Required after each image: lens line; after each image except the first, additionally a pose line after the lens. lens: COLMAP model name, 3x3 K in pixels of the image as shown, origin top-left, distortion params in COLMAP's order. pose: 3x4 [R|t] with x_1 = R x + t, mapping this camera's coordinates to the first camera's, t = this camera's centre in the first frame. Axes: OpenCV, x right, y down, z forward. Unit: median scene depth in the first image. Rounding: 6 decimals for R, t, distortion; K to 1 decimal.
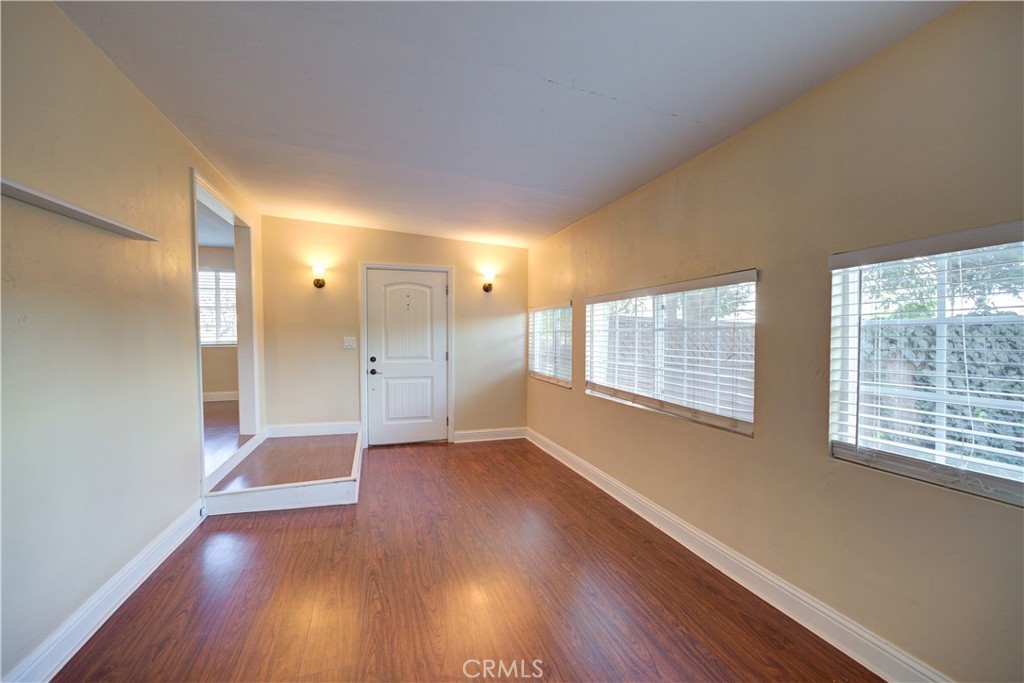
lens RADIAL K [[443.9, 0, 519.1], [0, 443.9, 335.1], [0, 0, 1]] dist [0.017005, 0.000352]
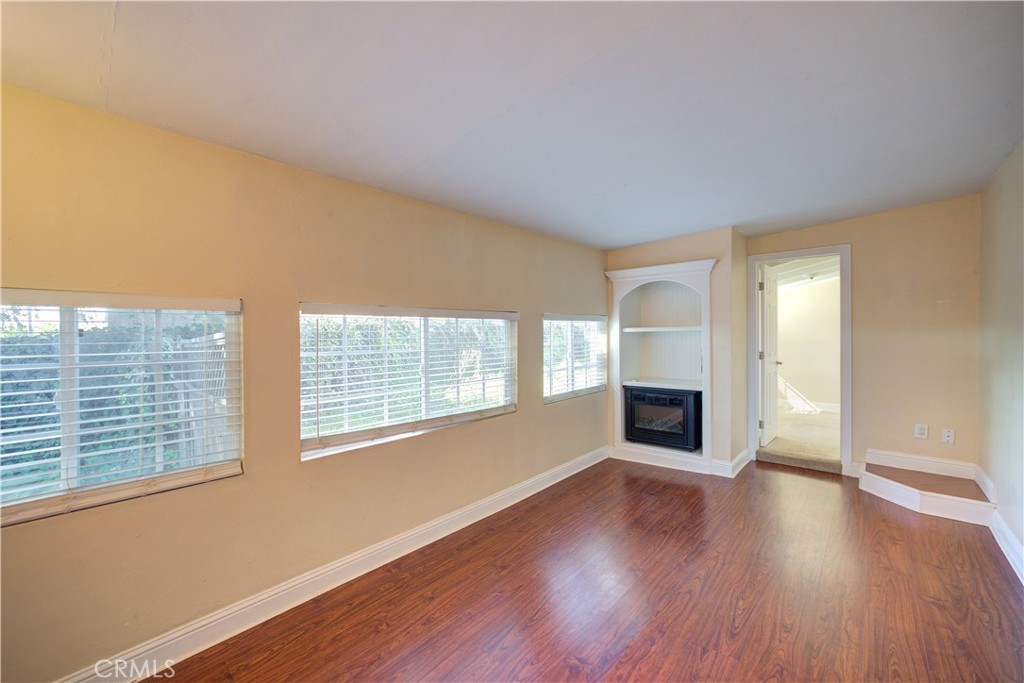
lens RADIAL K [[405.1, 0, 514.5], [0, 405.1, 338.8], [0, 0, 1]] dist [-0.021528, 0.008828]
pose [[-0.508504, 0.003309, 0.861053, -0.767915], [0.012505, 0.999916, 0.003542, -0.051321], [-0.860969, 0.012569, -0.508502, 1.716975]]
